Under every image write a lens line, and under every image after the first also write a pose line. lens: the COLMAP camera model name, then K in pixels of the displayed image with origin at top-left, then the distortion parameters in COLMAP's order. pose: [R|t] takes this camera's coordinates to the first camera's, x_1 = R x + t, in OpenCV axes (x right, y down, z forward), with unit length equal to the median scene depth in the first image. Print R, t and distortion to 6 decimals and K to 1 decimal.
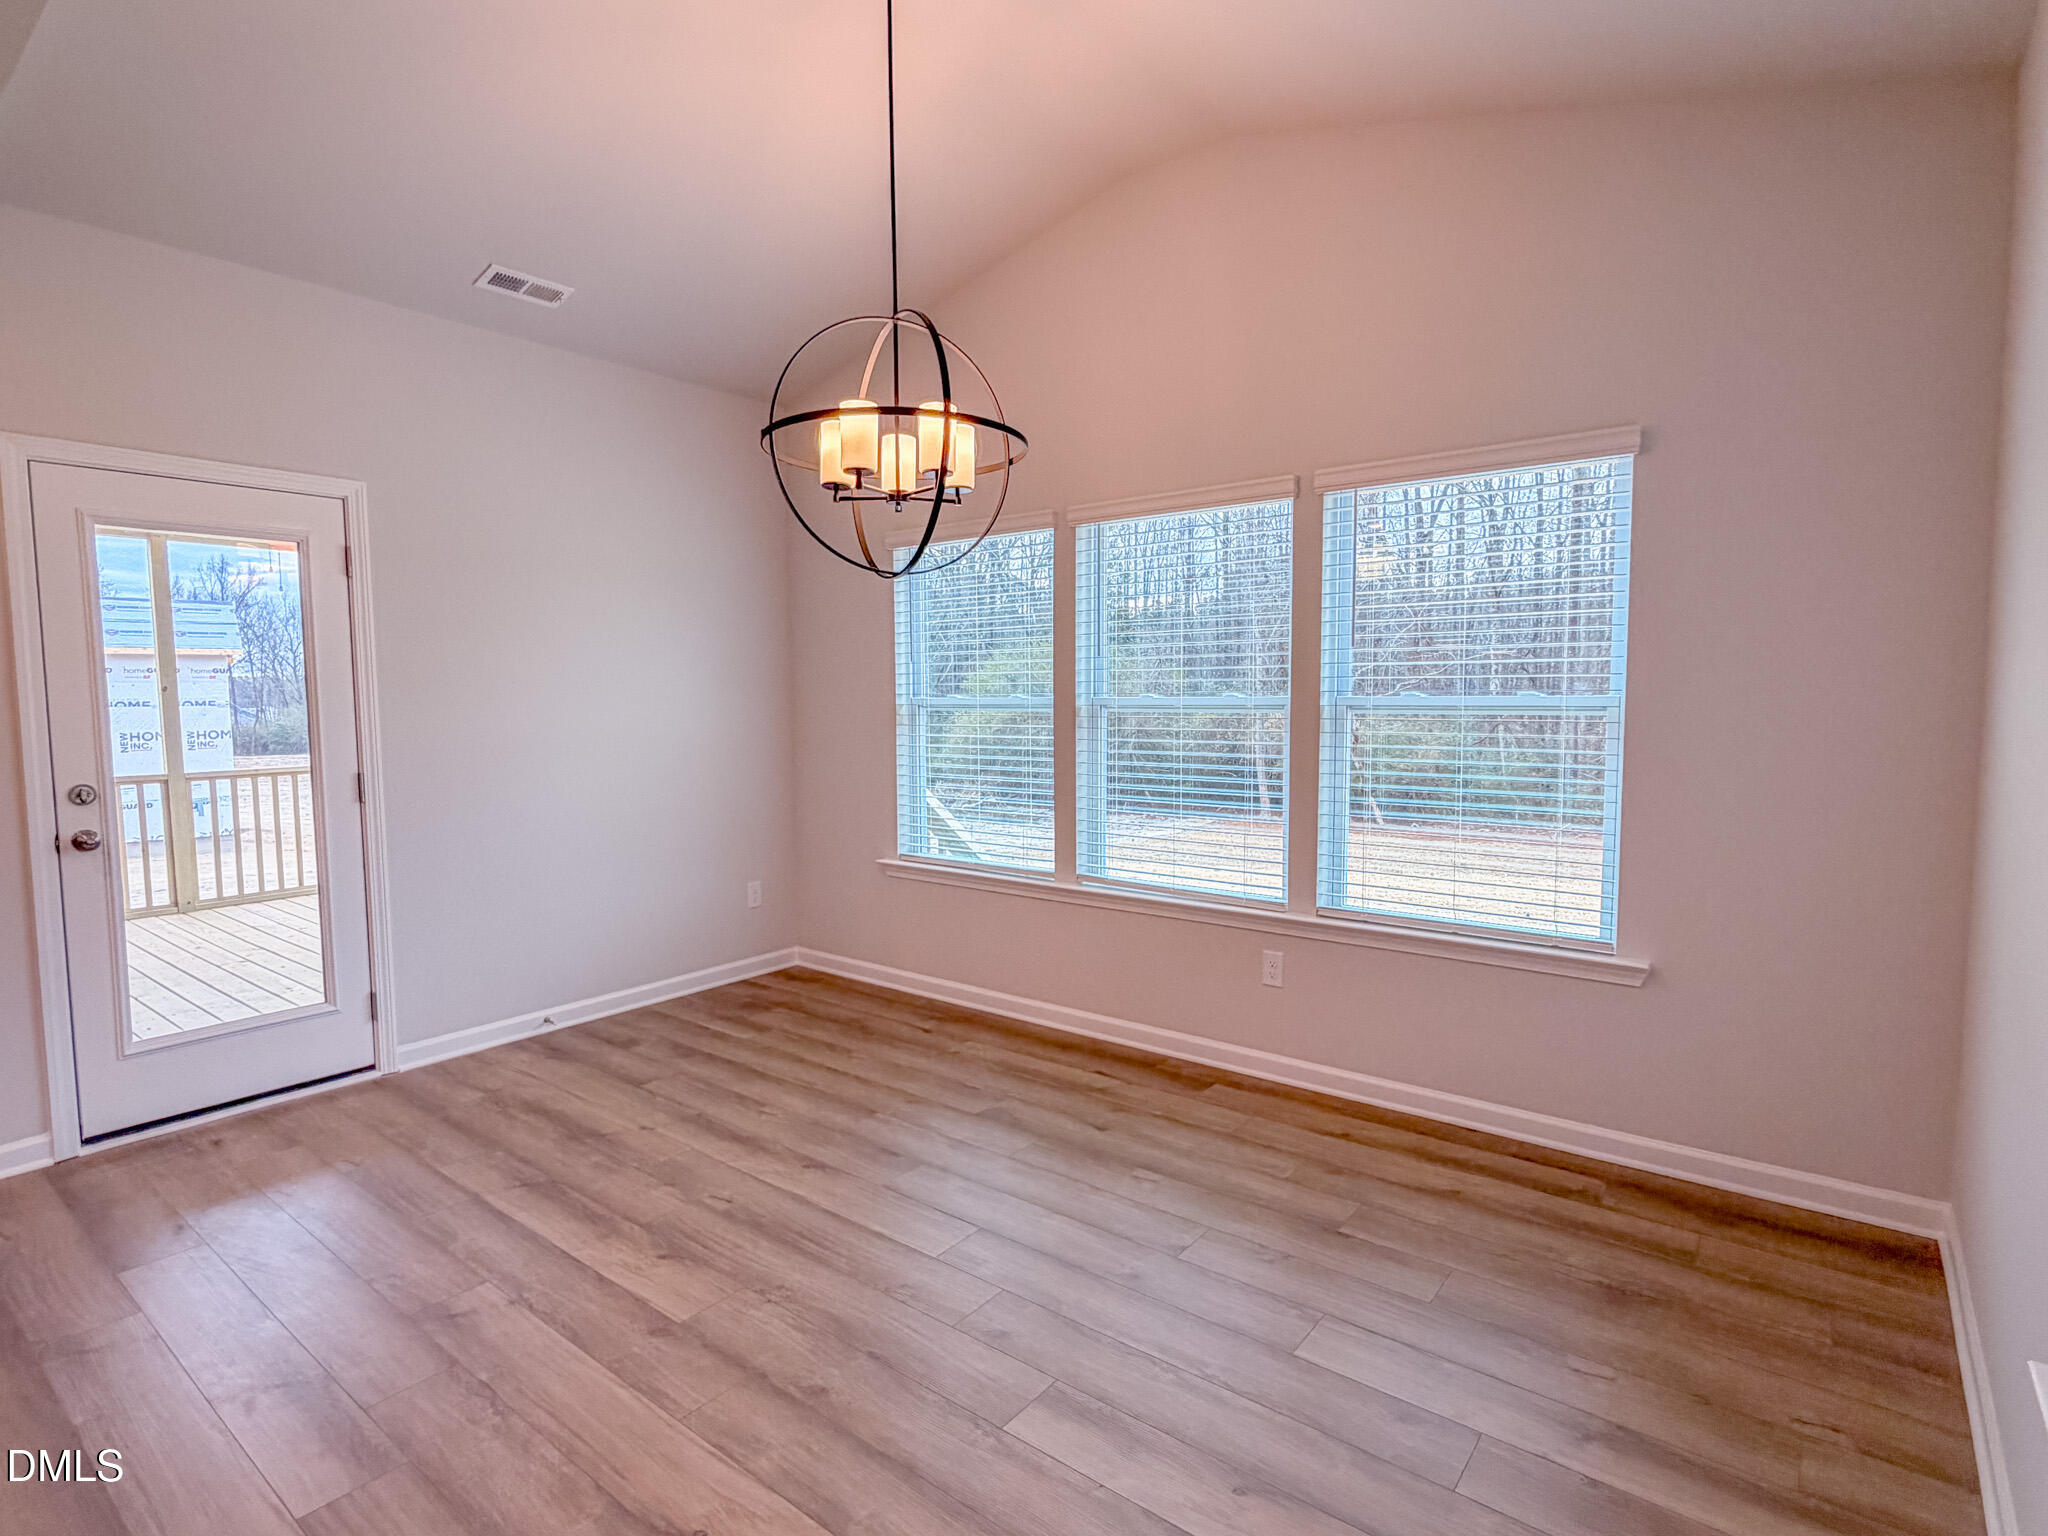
lens RADIAL K [[1048.5, 0, 1021.7], [0, 1048.5, 786.6], [0, 0, 1]] dist [-0.000216, -0.000170]
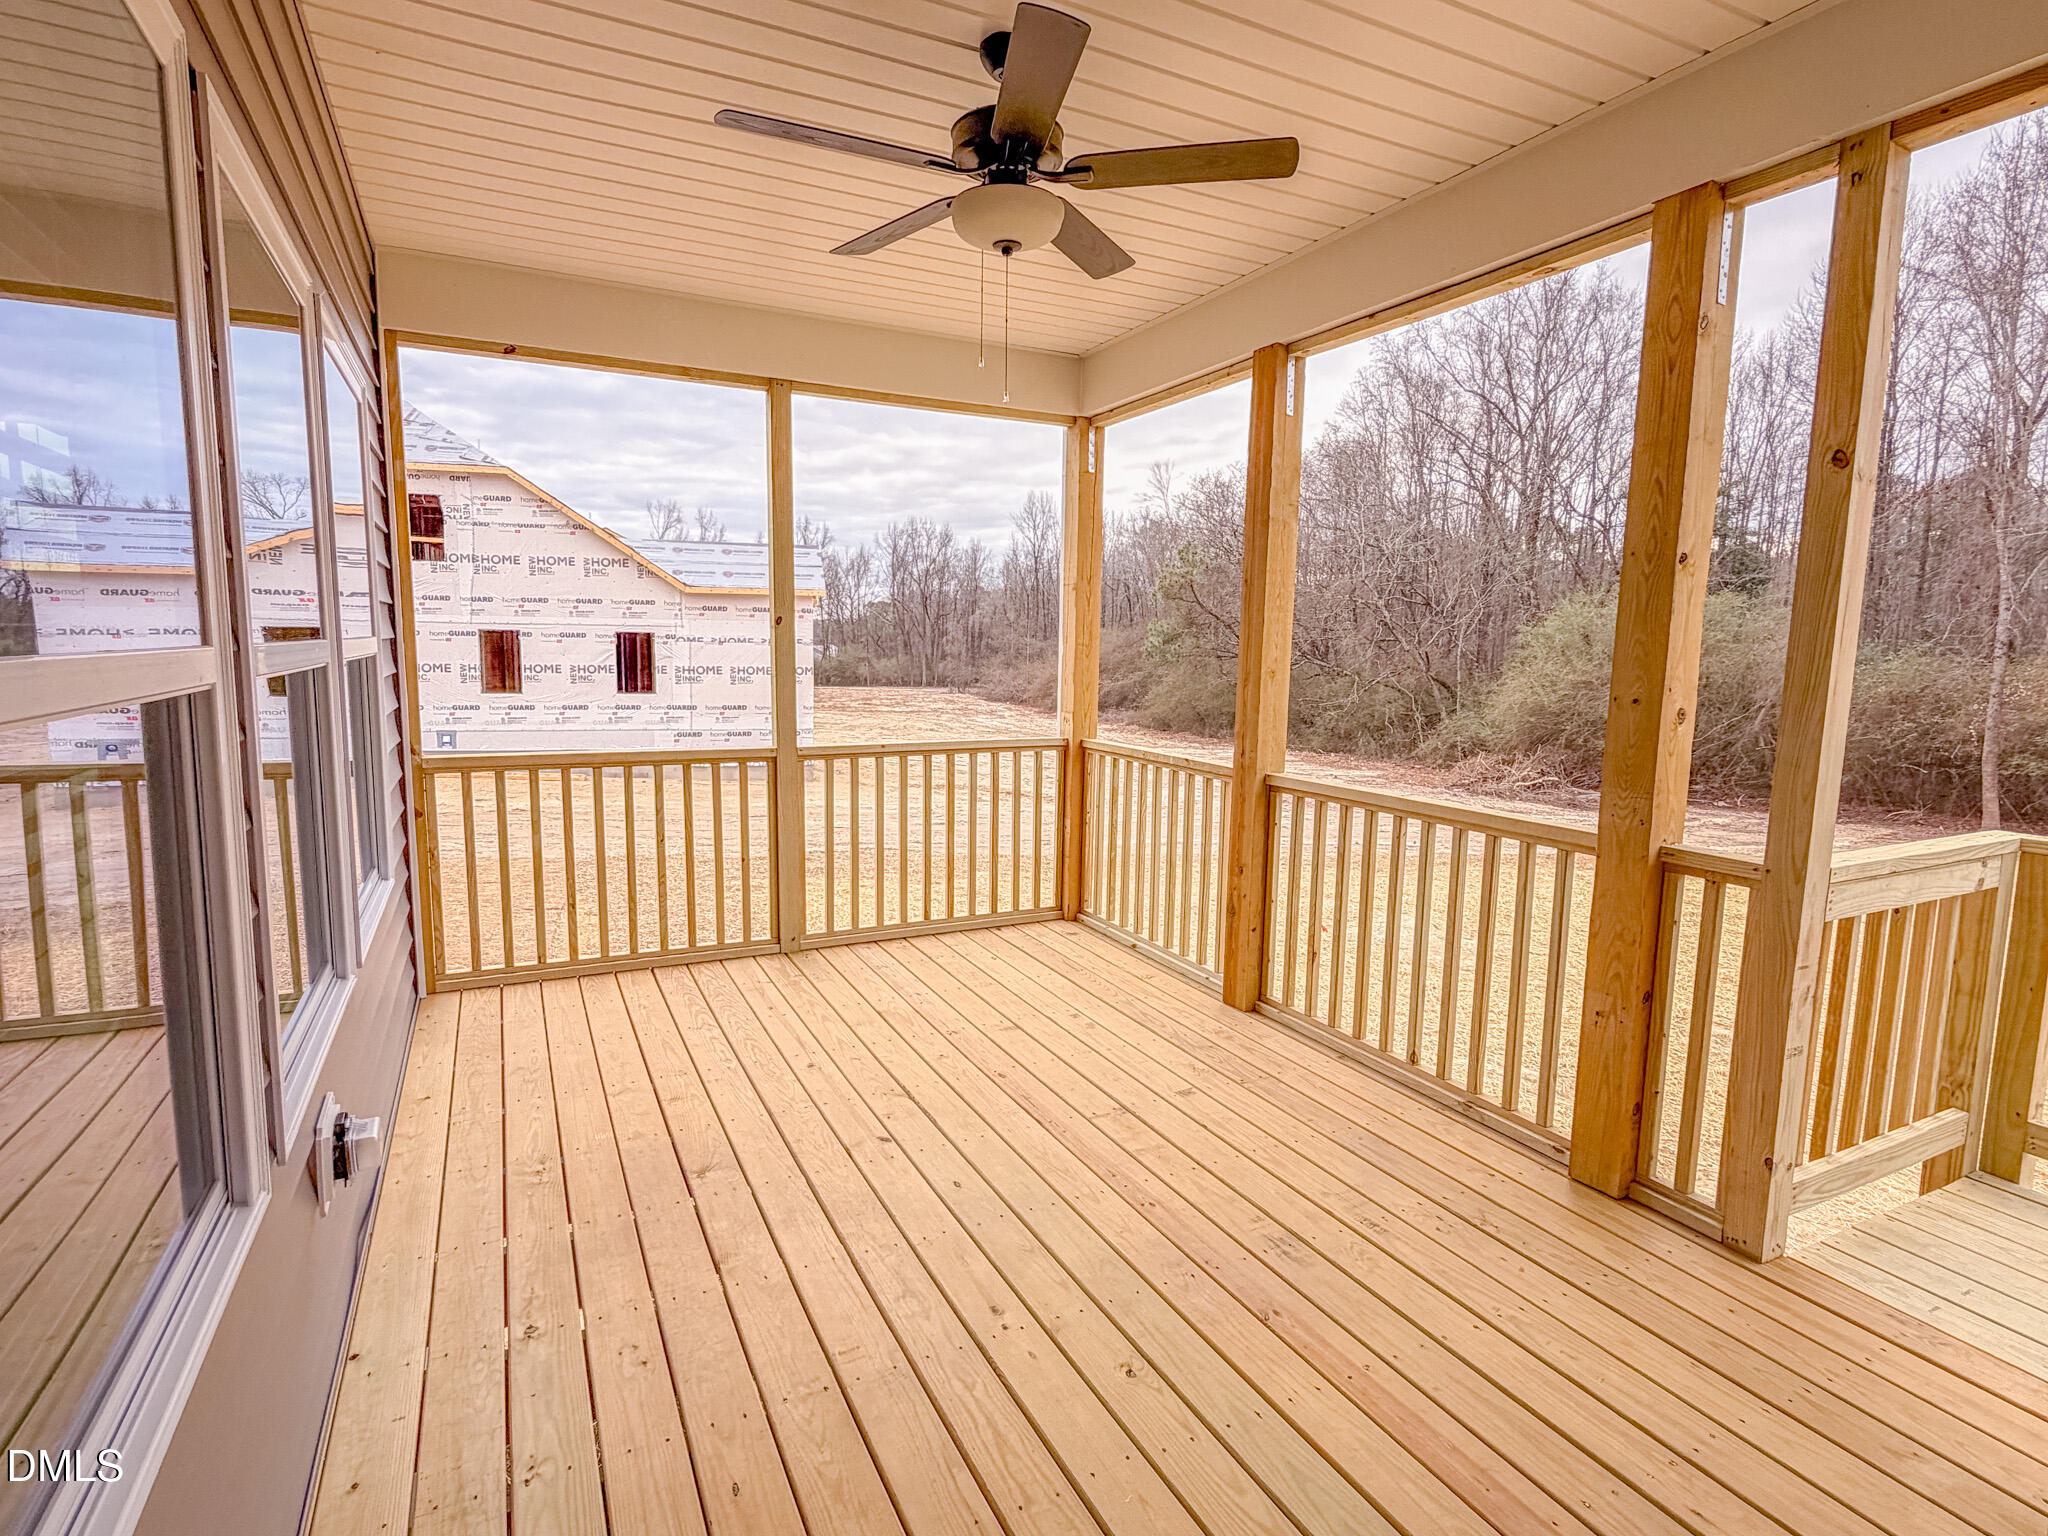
lens RADIAL K [[1048.5, 0, 1021.2], [0, 1048.5, 769.9], [0, 0, 1]] dist [-0.000216, -0.000170]
pose [[0.903340, 0.072356, -0.422778, -0.377497], [-0.058602, 0.997246, 0.045459, -0.036037], [0.424903, -0.016290, 0.905092, 0.445573]]
